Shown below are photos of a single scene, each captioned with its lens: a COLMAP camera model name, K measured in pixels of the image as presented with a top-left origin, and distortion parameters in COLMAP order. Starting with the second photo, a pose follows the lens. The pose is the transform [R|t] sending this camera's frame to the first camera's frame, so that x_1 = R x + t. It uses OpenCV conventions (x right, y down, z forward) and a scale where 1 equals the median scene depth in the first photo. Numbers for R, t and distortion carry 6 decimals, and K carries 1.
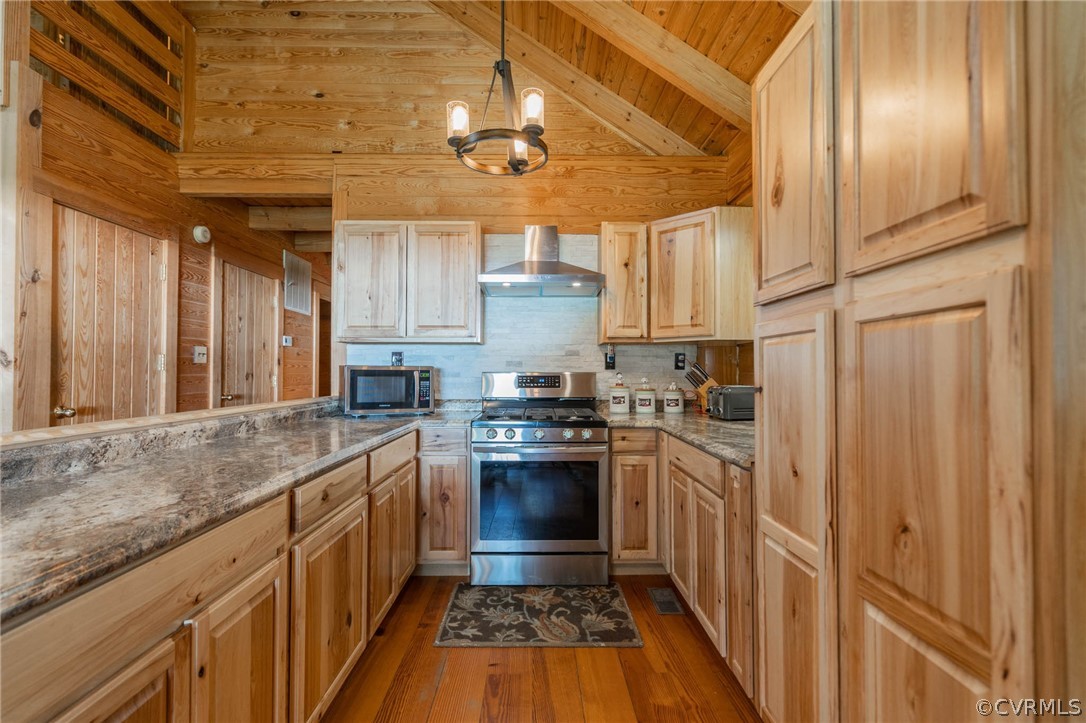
lens RADIAL K [[495.7, 0, 543.0], [0, 495.7, 362.8], [0, 0, 1]] dist [0.003342, -0.000918]
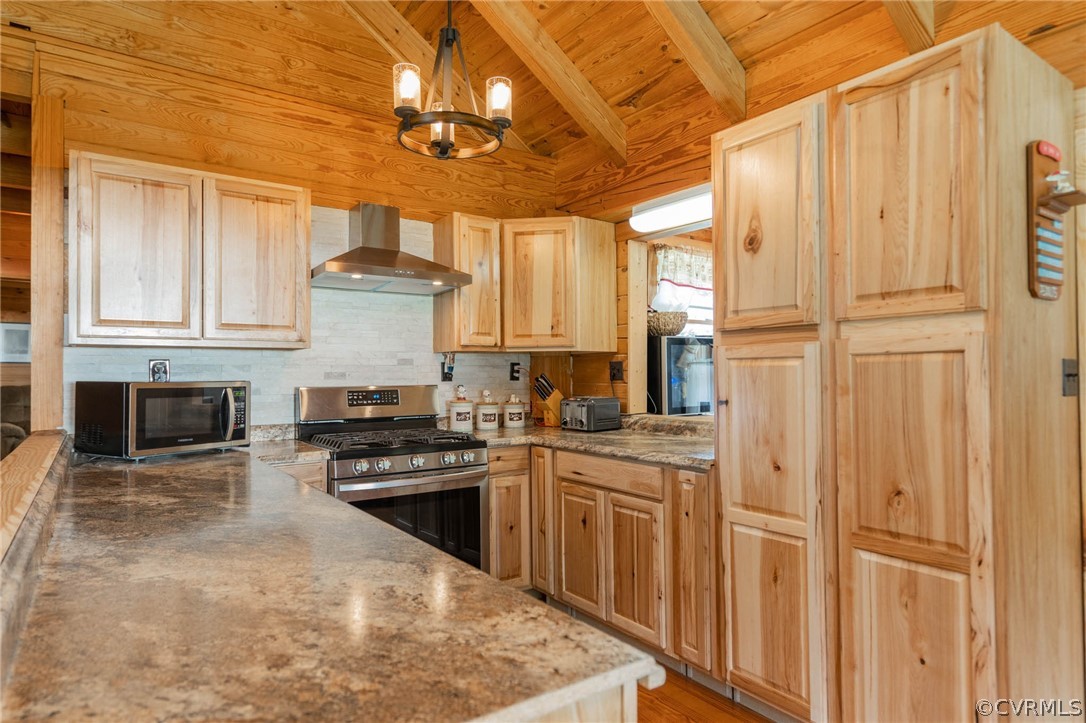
lens RADIAL K [[628.0, 0, 544.1], [0, 628.0, 361.4], [0, 0, 1]] dist [0.017028, 0.003345]
pose [[0.822516, 0.004131, 0.568727, -0.415945], [-0.001555, 0.999986, -0.005014, -0.019112], [-0.568740, 0.003239, 0.822511, 0.005996]]
